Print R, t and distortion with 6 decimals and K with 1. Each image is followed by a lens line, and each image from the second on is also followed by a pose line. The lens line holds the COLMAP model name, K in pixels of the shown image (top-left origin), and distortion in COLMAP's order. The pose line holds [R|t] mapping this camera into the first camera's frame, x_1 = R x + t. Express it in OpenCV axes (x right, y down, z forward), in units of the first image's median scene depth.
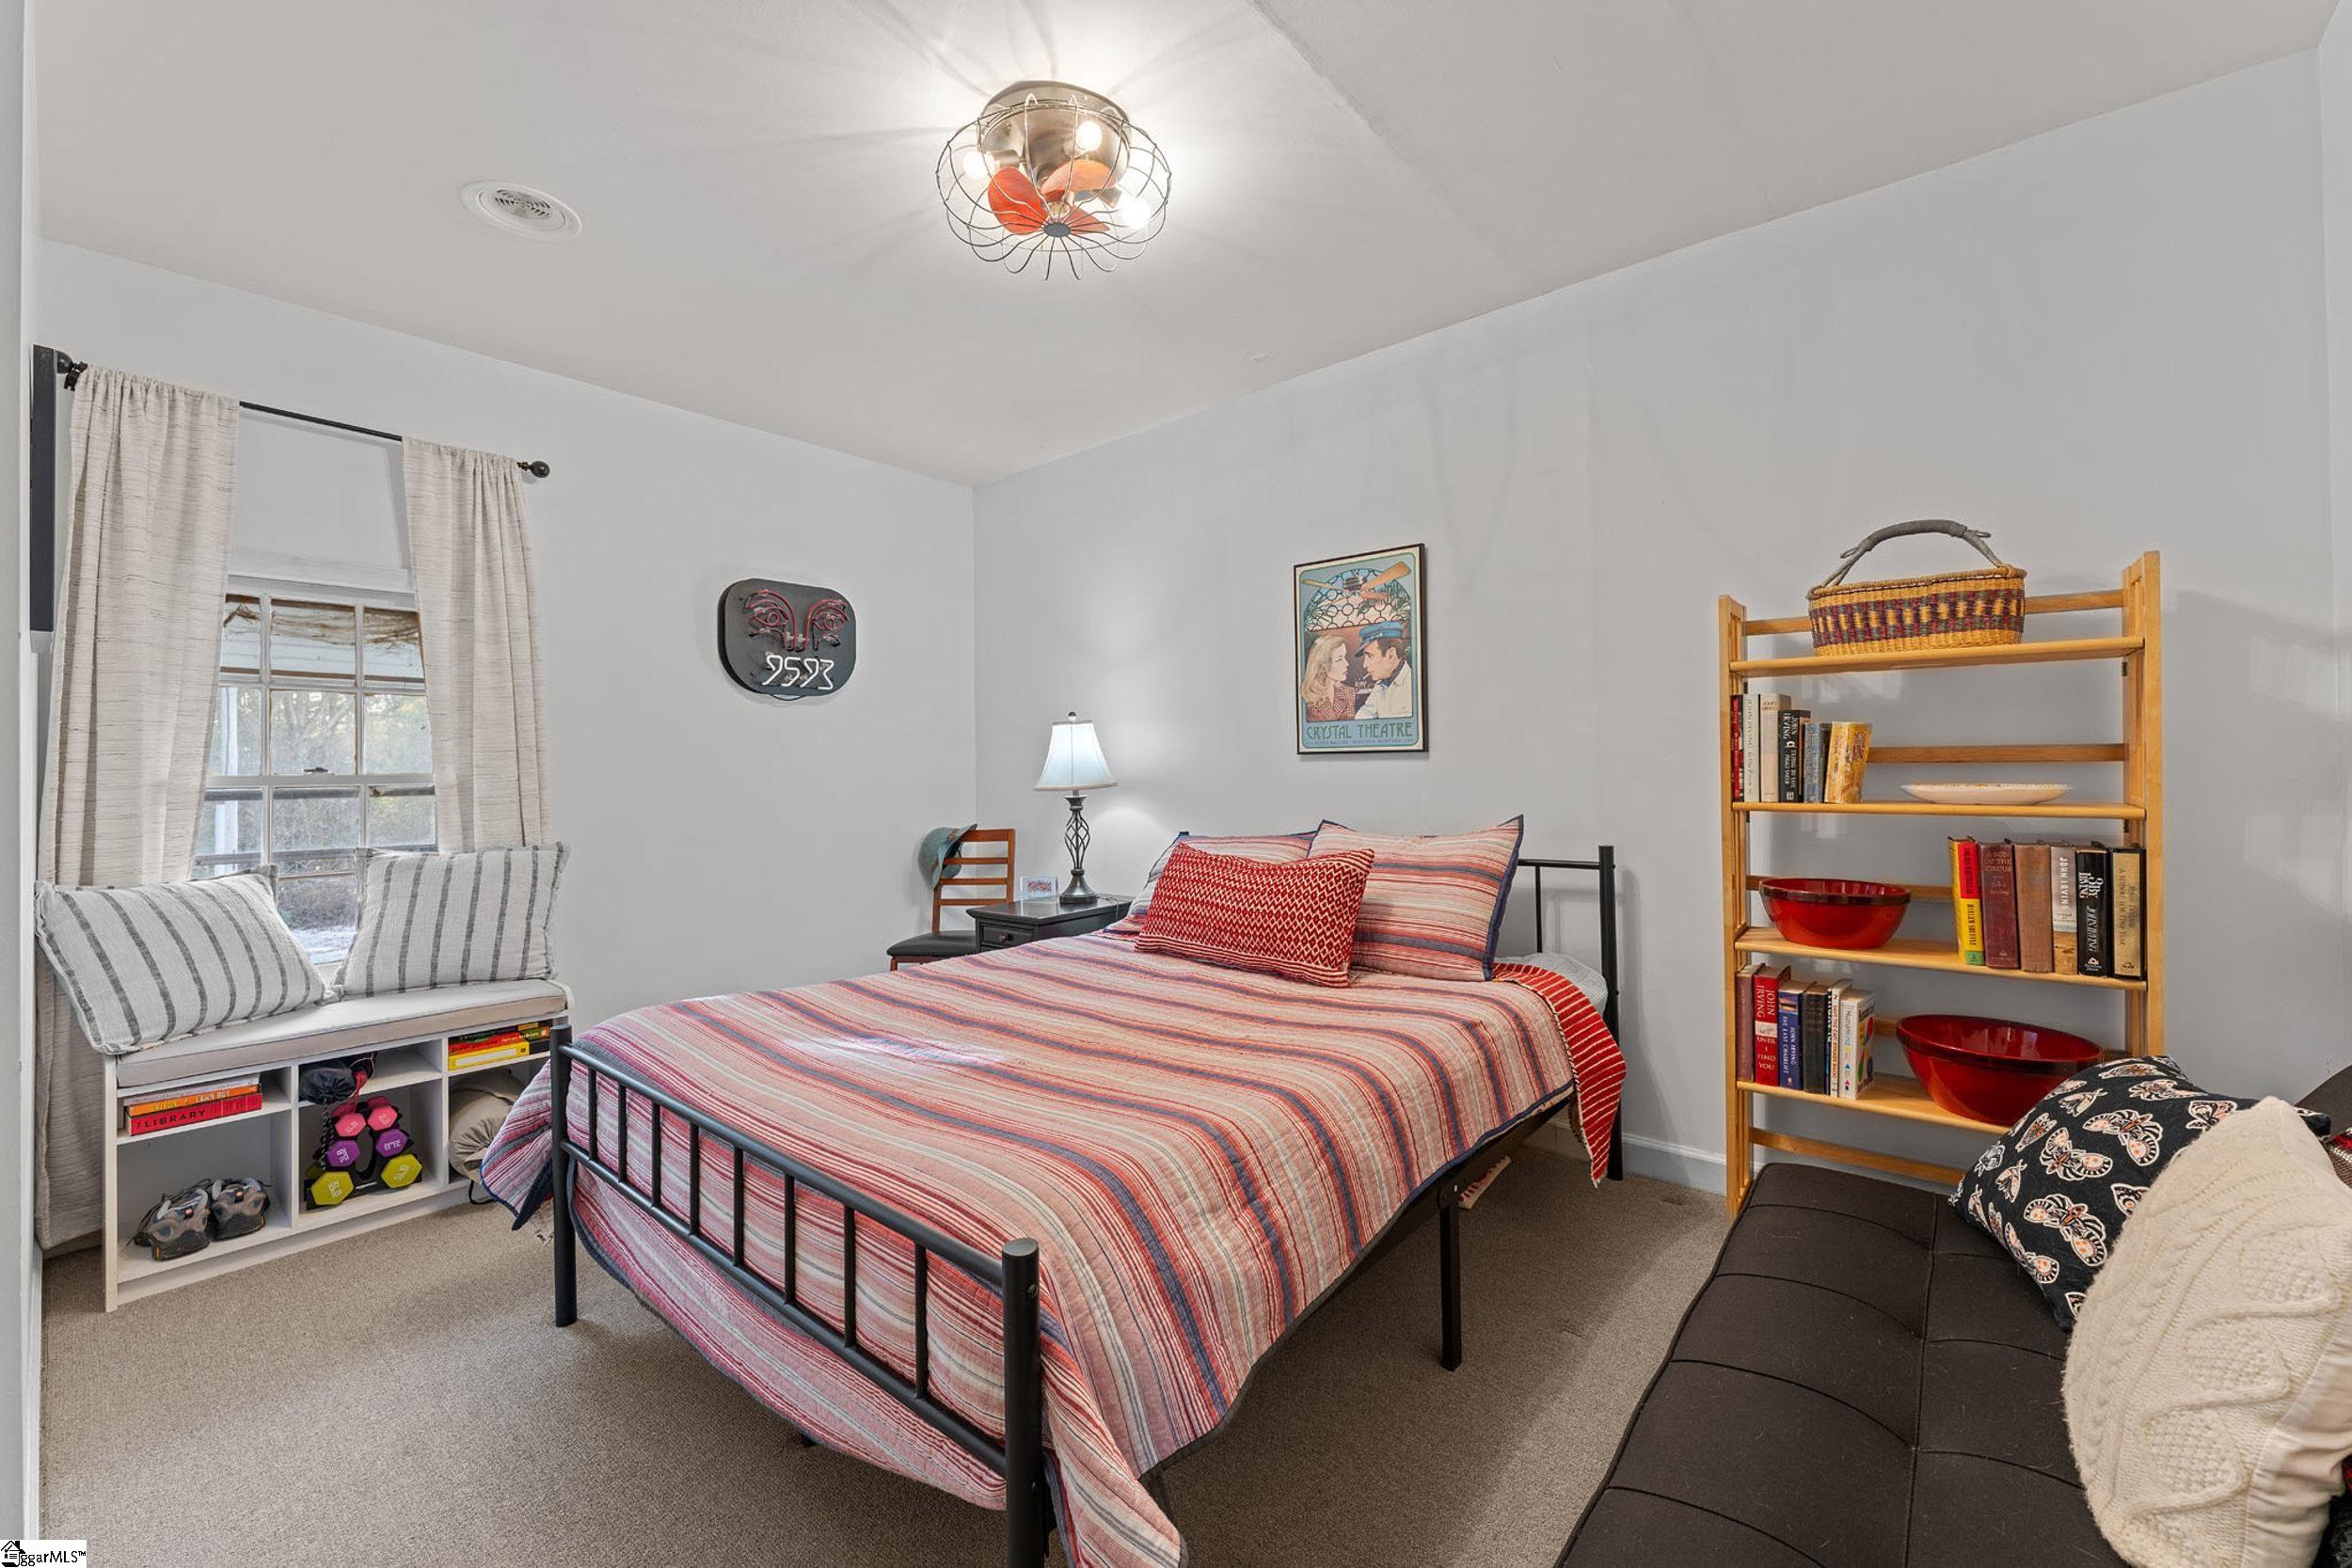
lens RADIAL K [[962.4, 0, 1170.7], [0, 962.4, 769.6], [0, 0, 1]] dist [-0.003641, -0.000482]
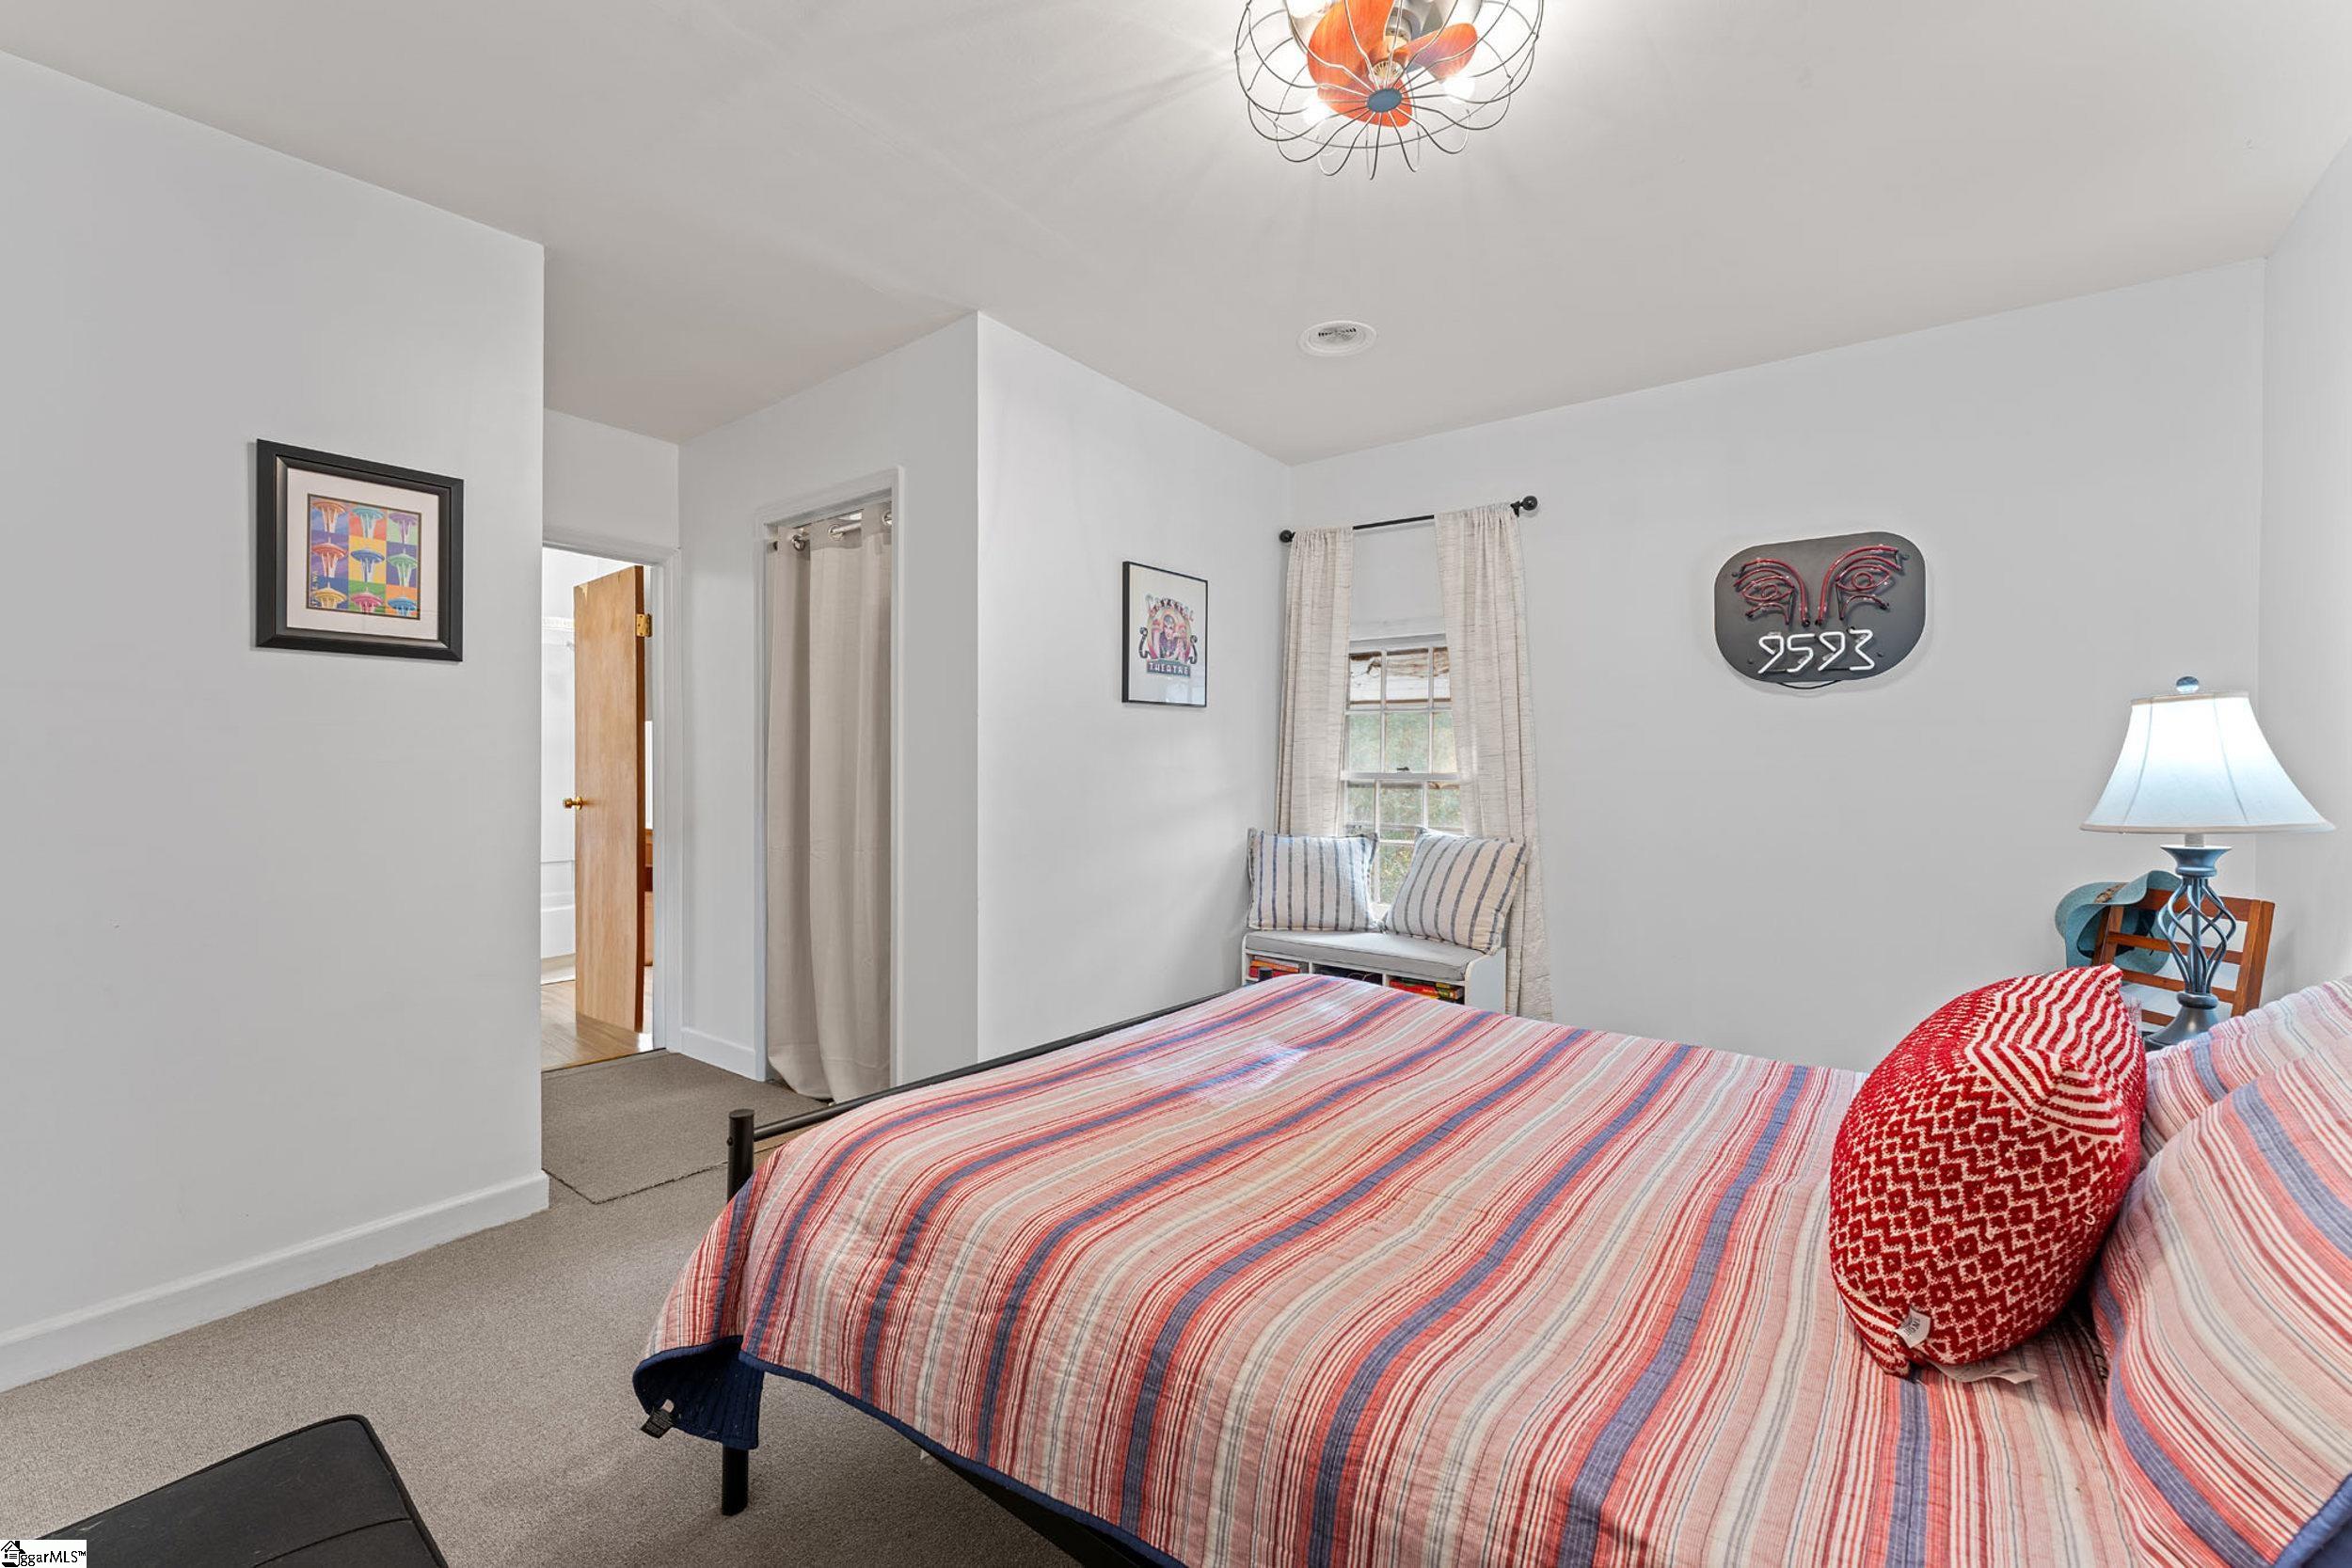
lens RADIAL K [[962.4, 0, 1173.3], [0, 962.4, 768.3], [0, 0, 1]] dist [-0.003641, -0.000482]
pose [[0.026408, 0.019724, -0.999457, 0.491065], [-0.004052, 0.999799, 0.019624, -0.025810], [0.999643, 0.003532, 0.026483, 0.595193]]
